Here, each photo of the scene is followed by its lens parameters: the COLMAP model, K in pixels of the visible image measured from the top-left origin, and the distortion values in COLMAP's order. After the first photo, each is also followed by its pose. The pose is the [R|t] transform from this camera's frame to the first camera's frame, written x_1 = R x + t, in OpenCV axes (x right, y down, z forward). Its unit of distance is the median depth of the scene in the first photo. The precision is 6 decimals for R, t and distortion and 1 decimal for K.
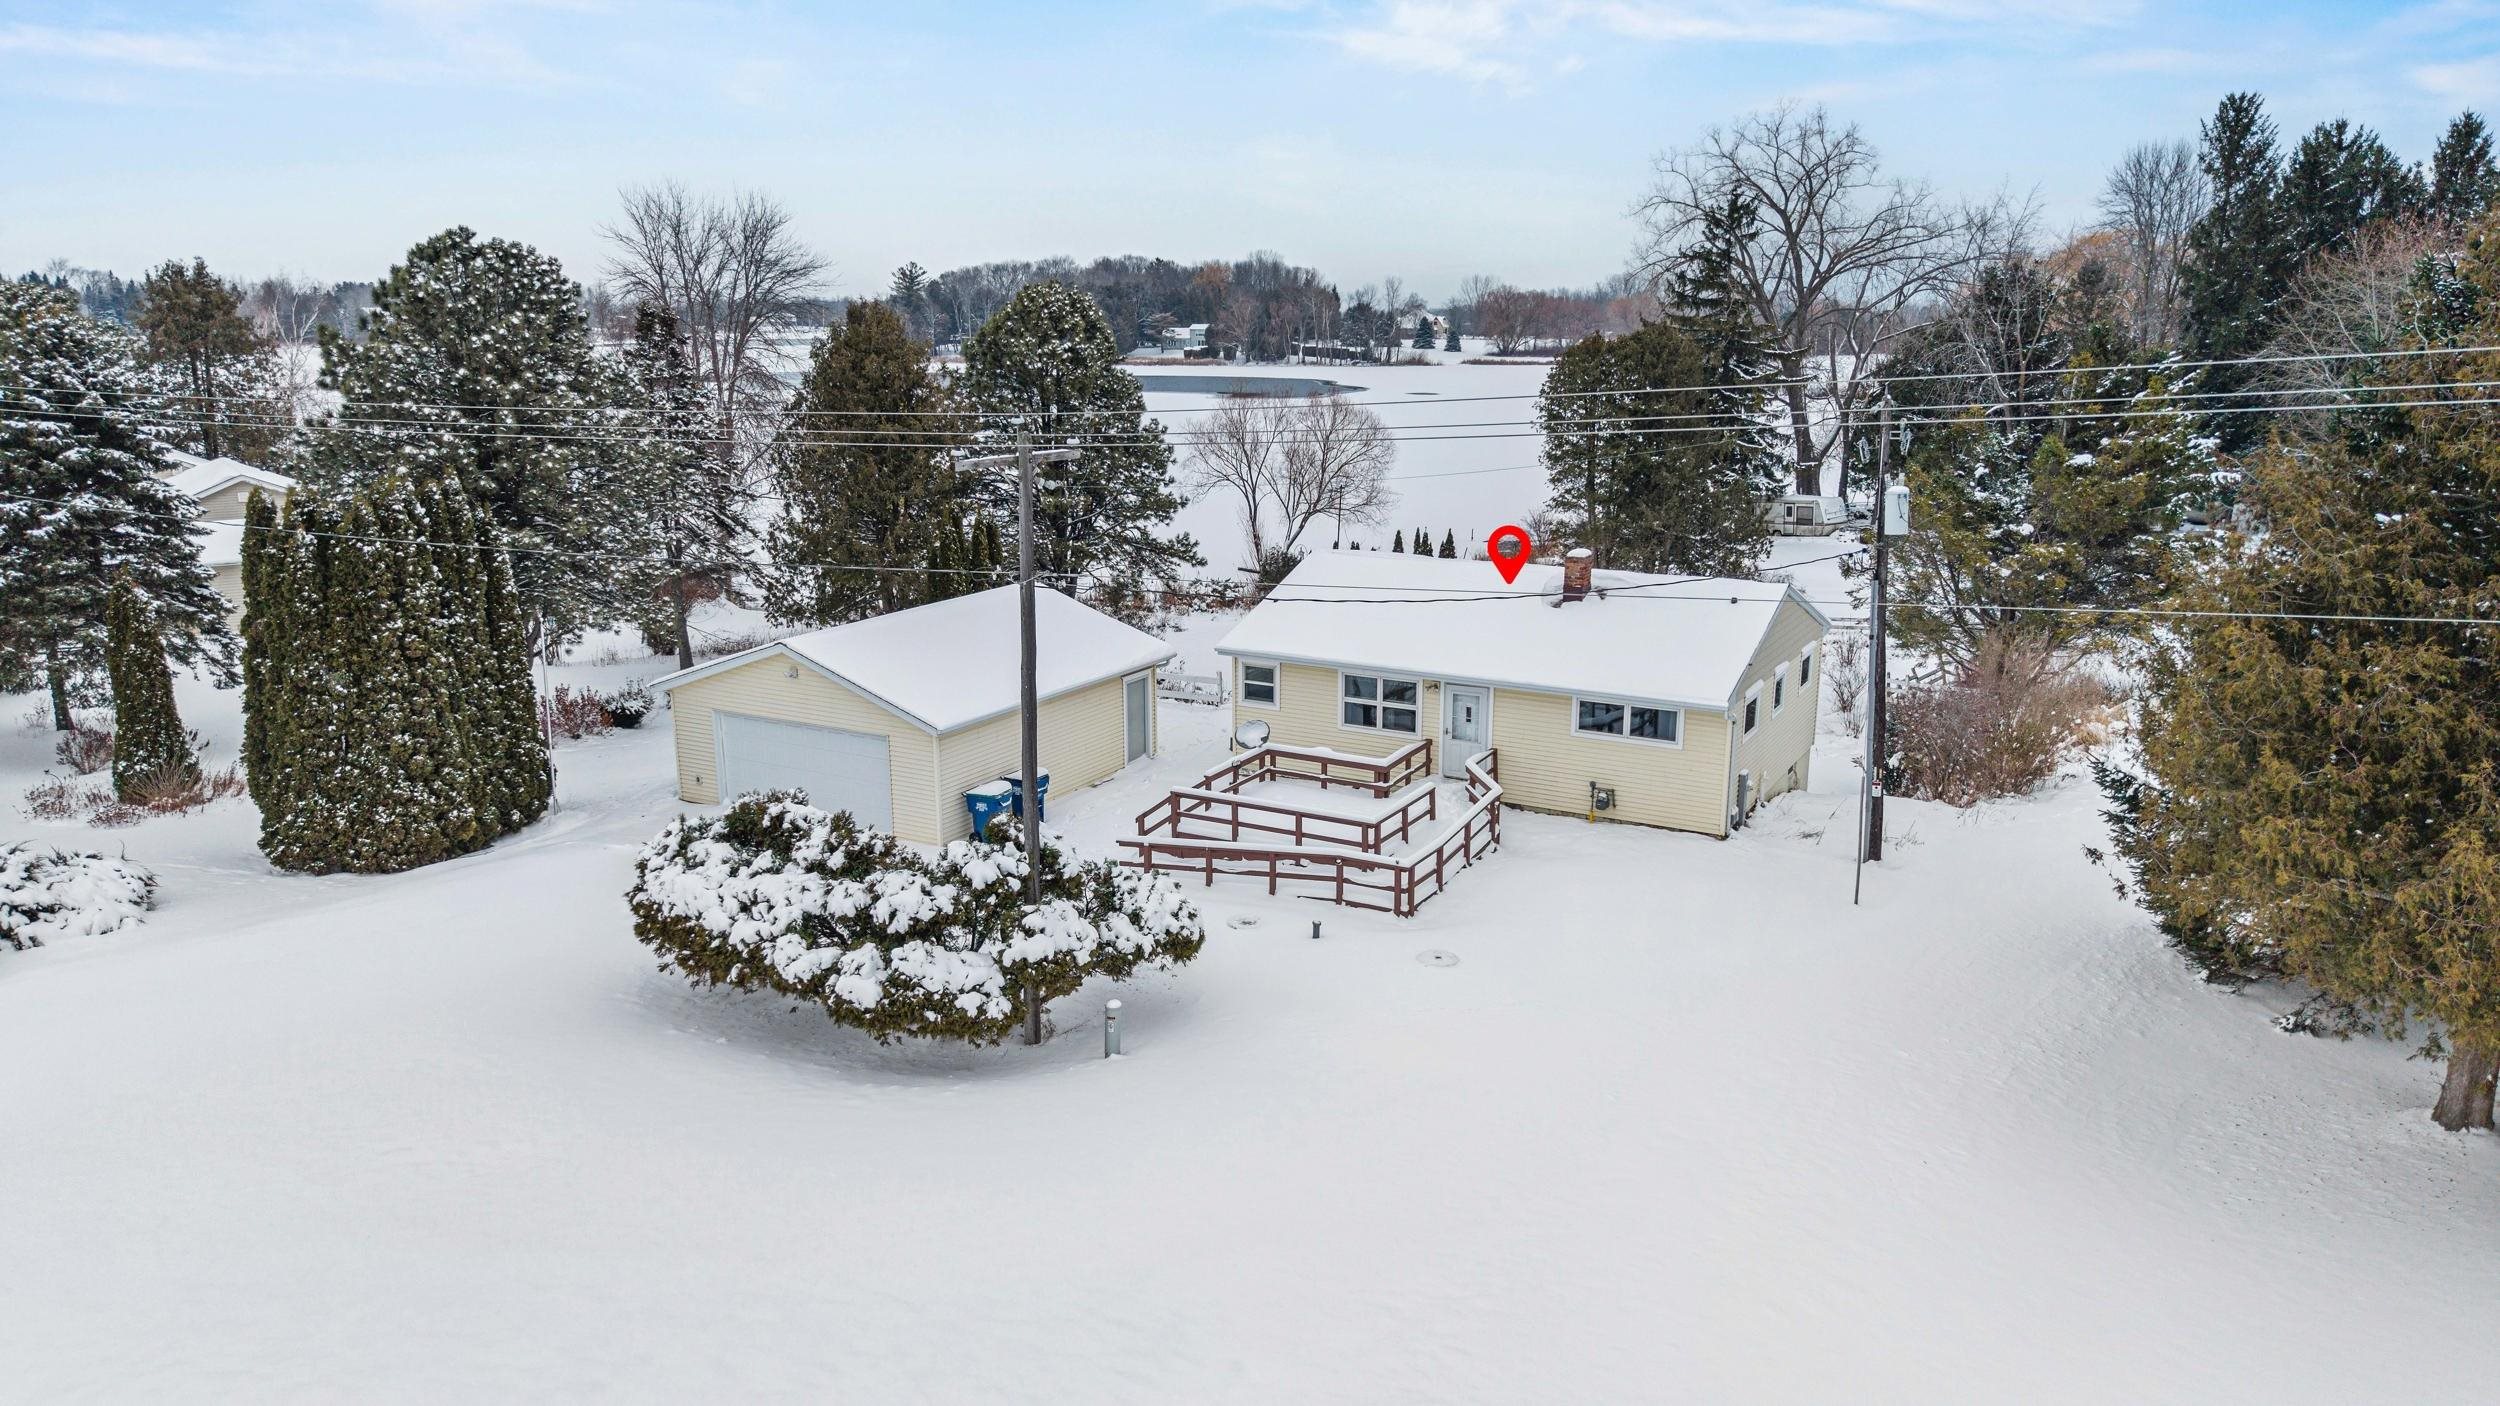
lens RADIAL K [[1647.3, 0, 1245.8], [0, 1647.3, 702.9], [0, 0, 1]] dist [0.065115, -0.083733]
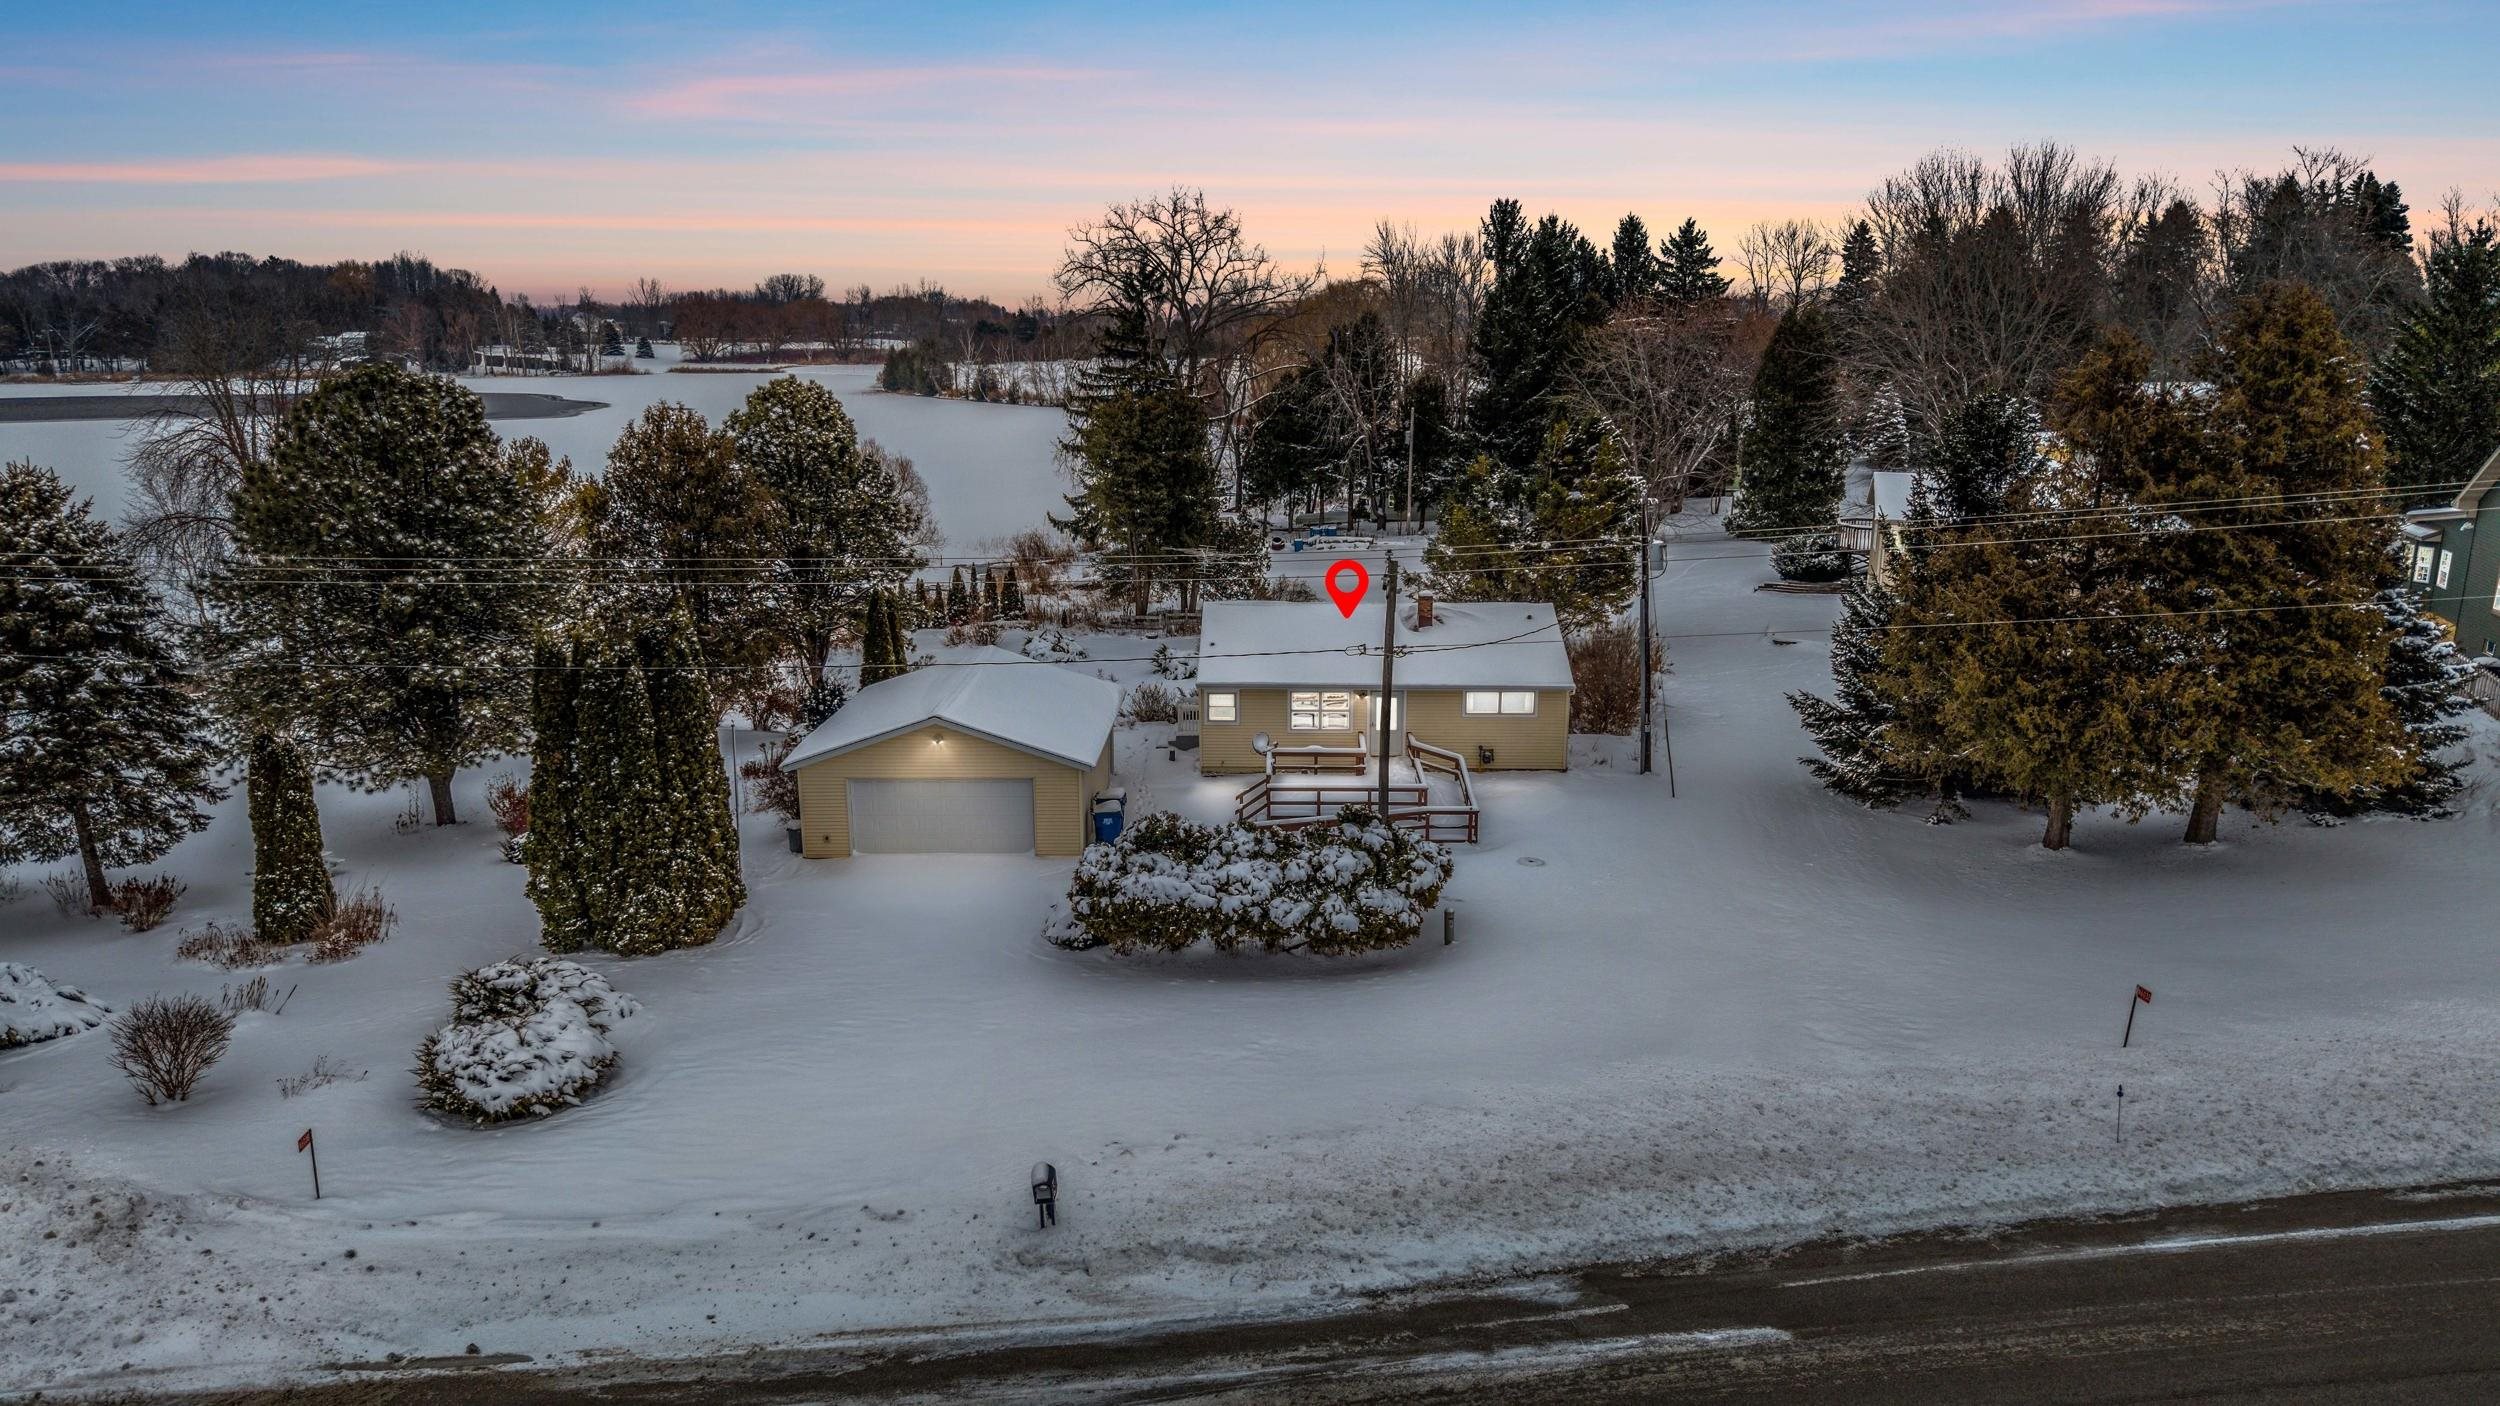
lens RADIAL K [[1647.3, 0, 1245.8], [0, 1647.3, 702.9], [0, 0, 1]] dist [0.065115, -0.083733]
pose [[0.878391, -0.111733, 0.464699, -0.228182], [0.110486, 0.993424, 0.030016, -0.020251], [-0.464997, 0.024977, 0.884960, -0.077658]]
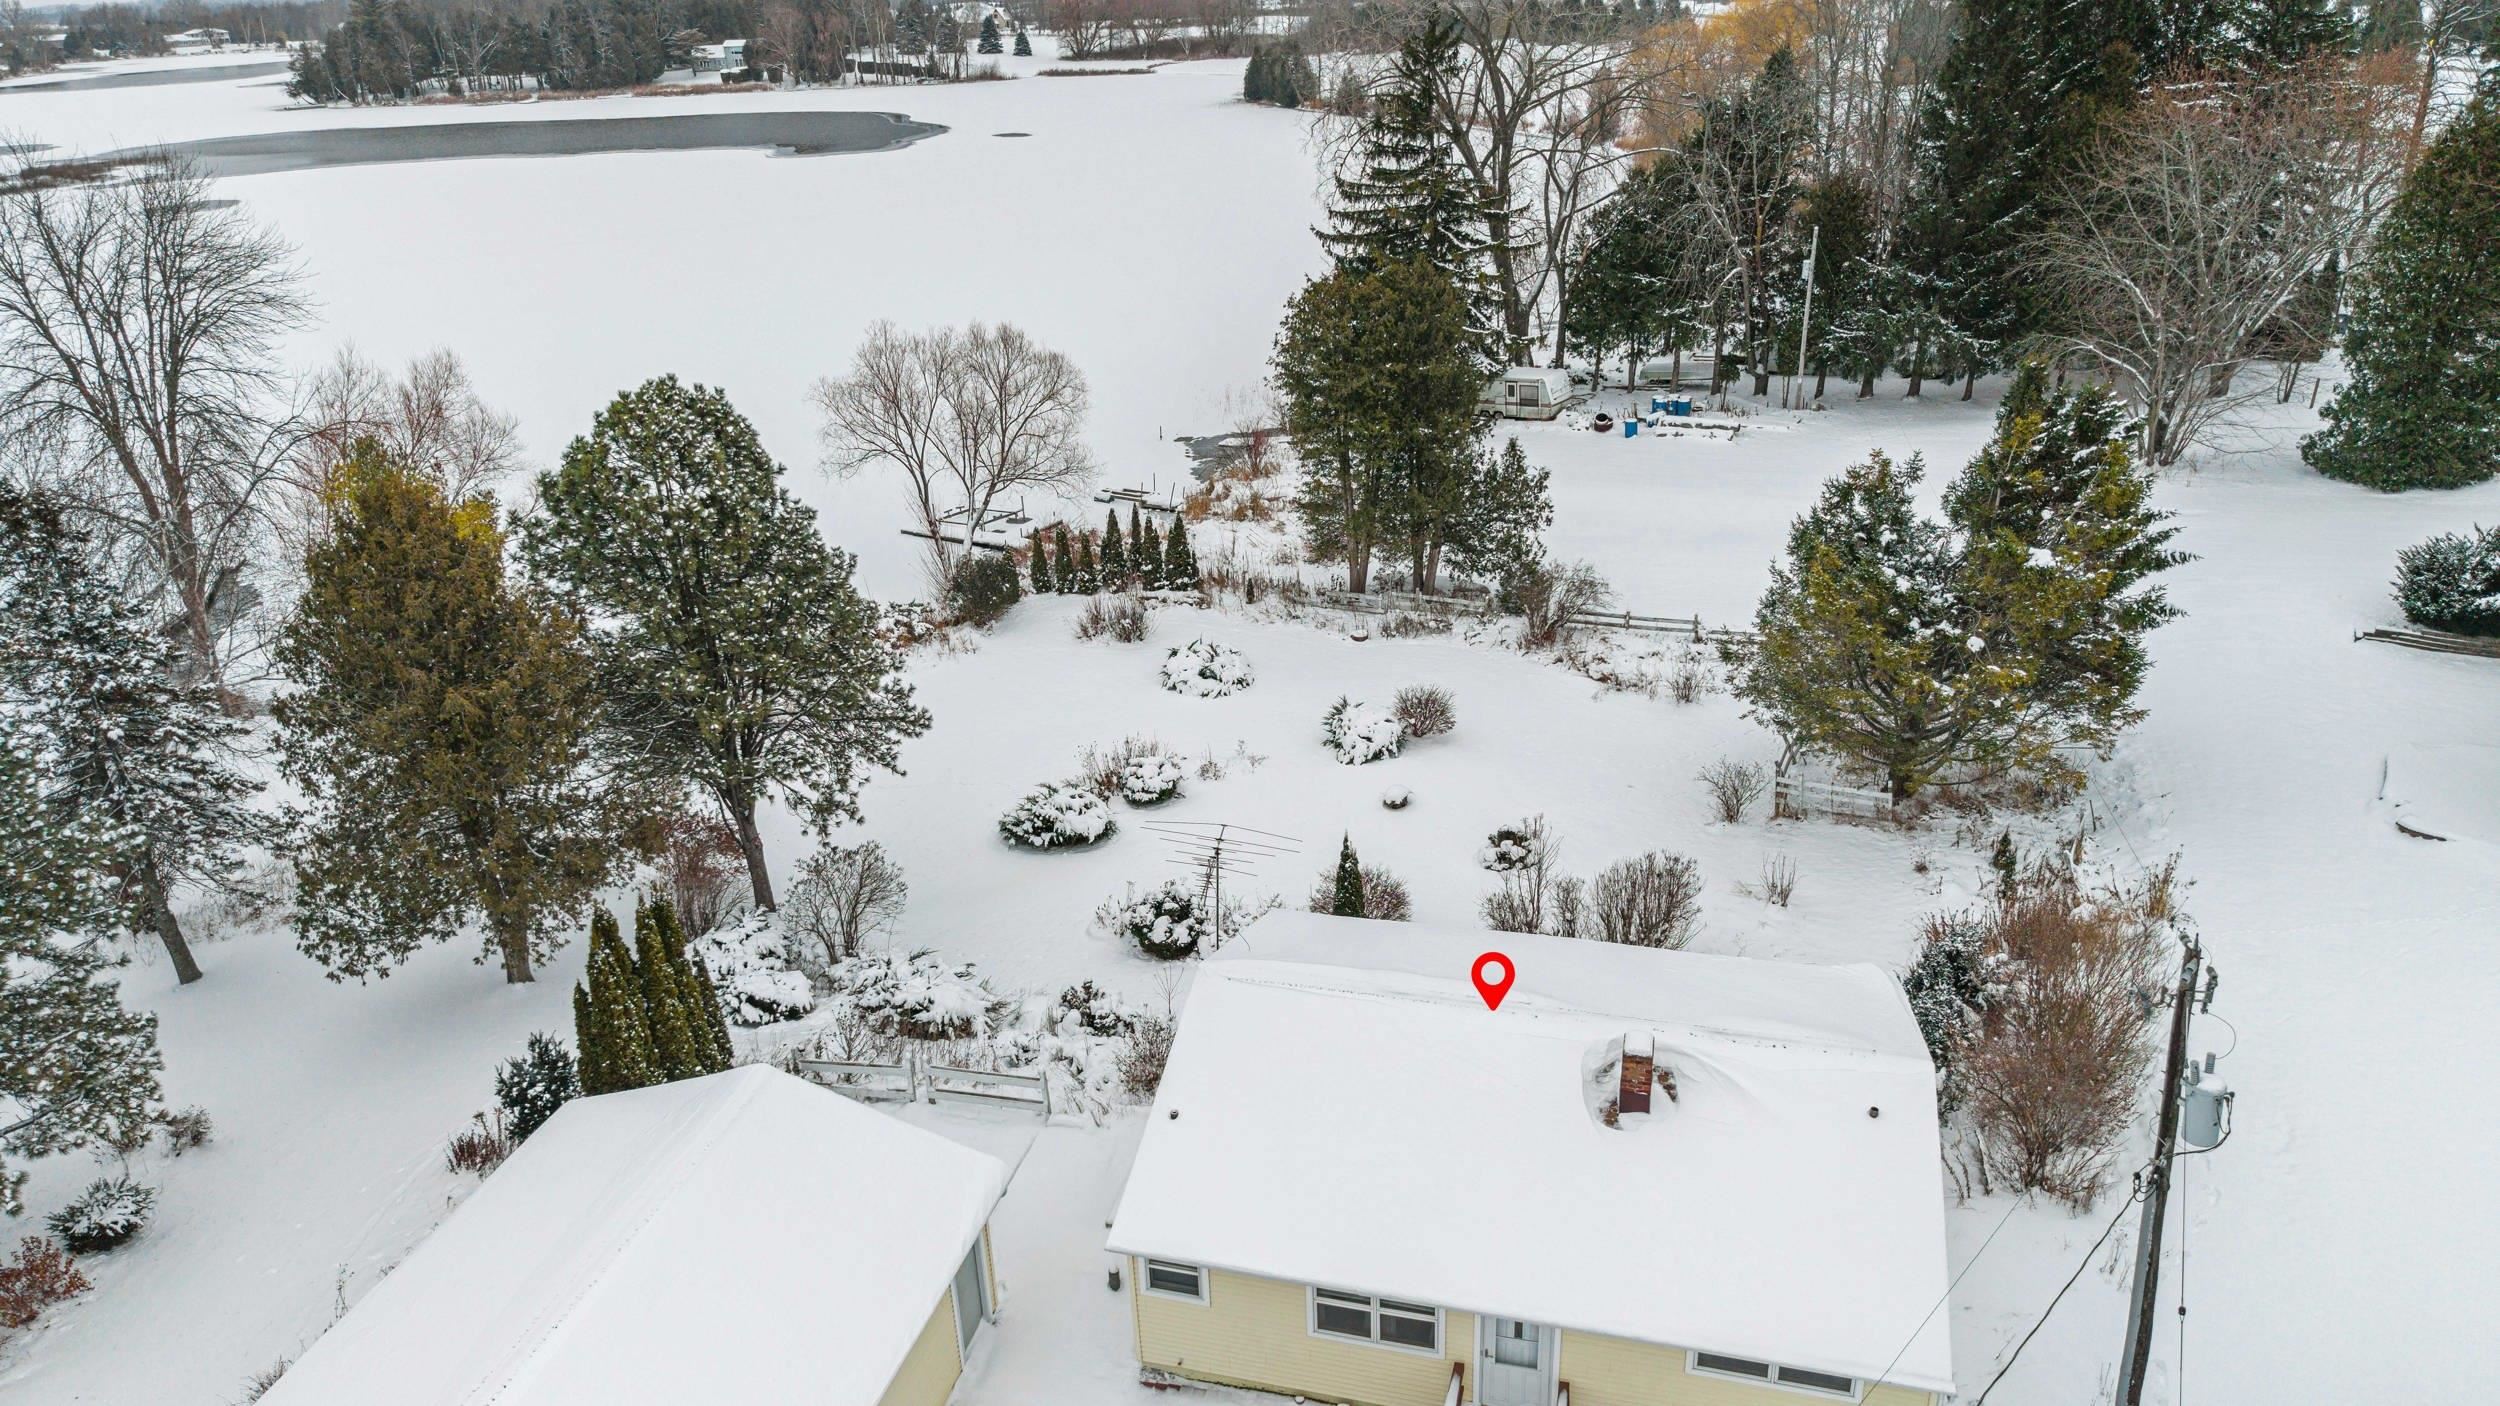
lens RADIAL K [[1653.5, 0, 1241.2], [0, 1653.5, 714.9], [0, 0, 1]] dist [0.052553, -0.072673]
pose [[0.967409, -0.133732, 0.215025, -0.029746], [0.091881, 0.976679, 0.194054, -0.134181], [-0.235962, -0.167972, 0.957135, 0.151157]]
